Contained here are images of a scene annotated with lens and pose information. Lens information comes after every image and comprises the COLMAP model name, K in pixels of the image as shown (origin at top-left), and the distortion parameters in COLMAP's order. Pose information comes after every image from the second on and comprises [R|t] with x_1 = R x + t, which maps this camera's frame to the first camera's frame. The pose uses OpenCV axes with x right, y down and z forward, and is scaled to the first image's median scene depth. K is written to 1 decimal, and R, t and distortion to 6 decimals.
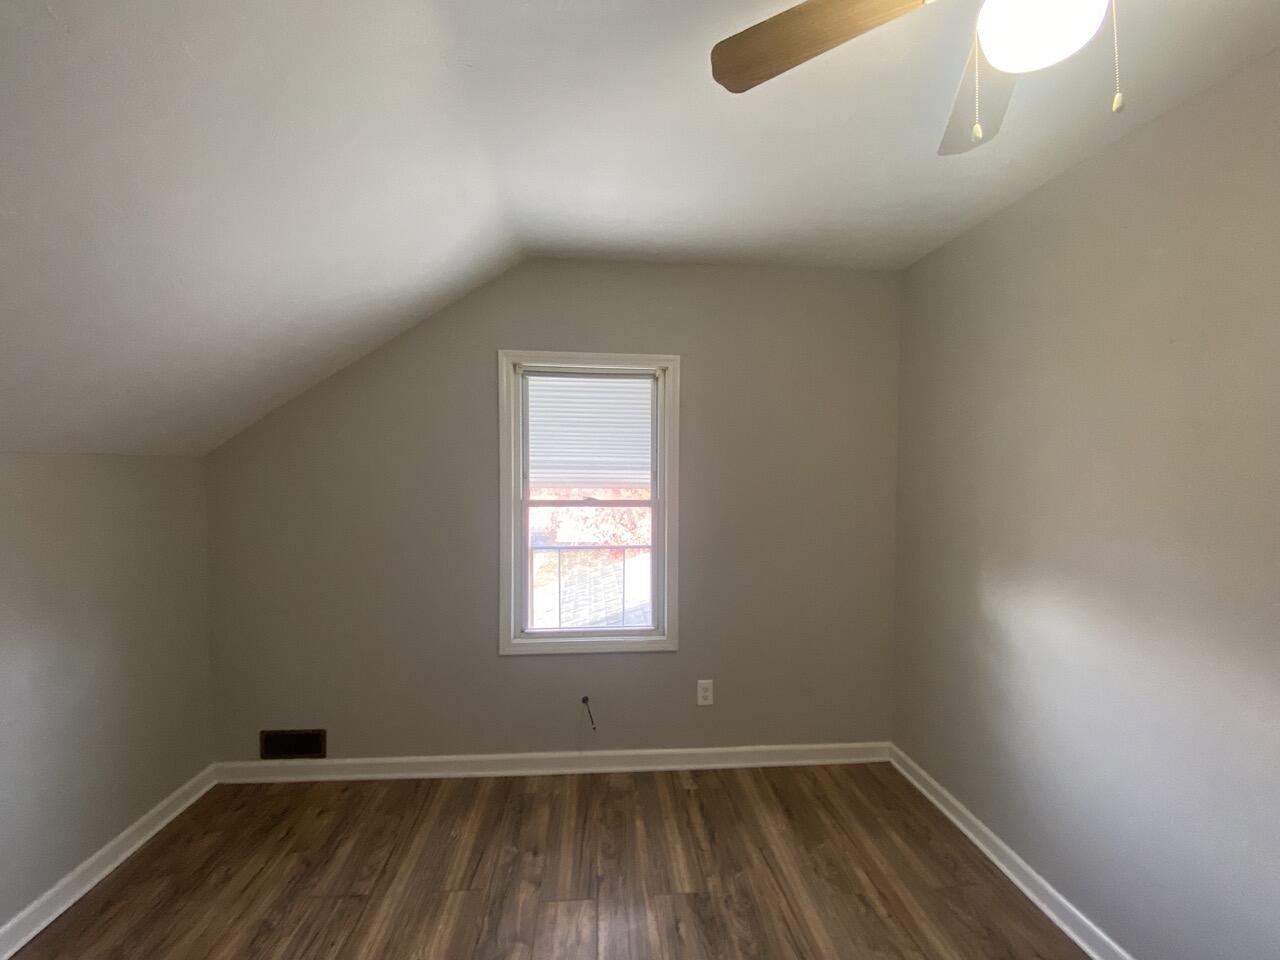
lens RADIAL K [[539.7, 0, 644.0], [0, 539.7, 481.3], [0, 0, 1]] dist [-0.001108, -0.000307]
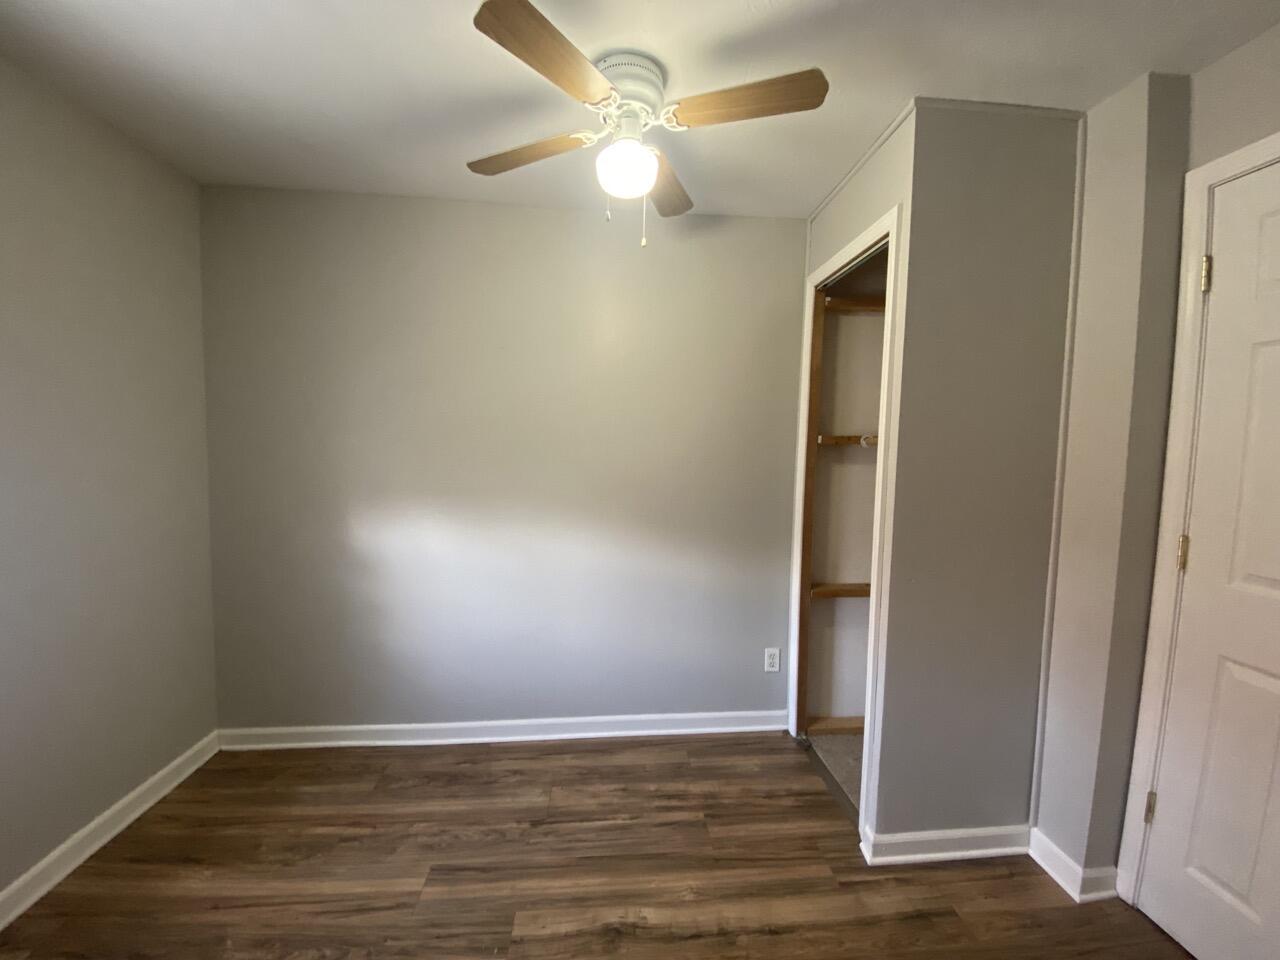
lens RADIAL K [[539.7, 0, 645.4], [0, 539.7, 481.2], [0, 0, 1]] dist [-0.001108, -0.000307]
pose [[0.022598, -0.083363, 0.996263, -0.509860], [0.007701, 0.996502, 0.083208, 0.015898], [-0.999715, 0.005791, 0.023161, 0.380452]]
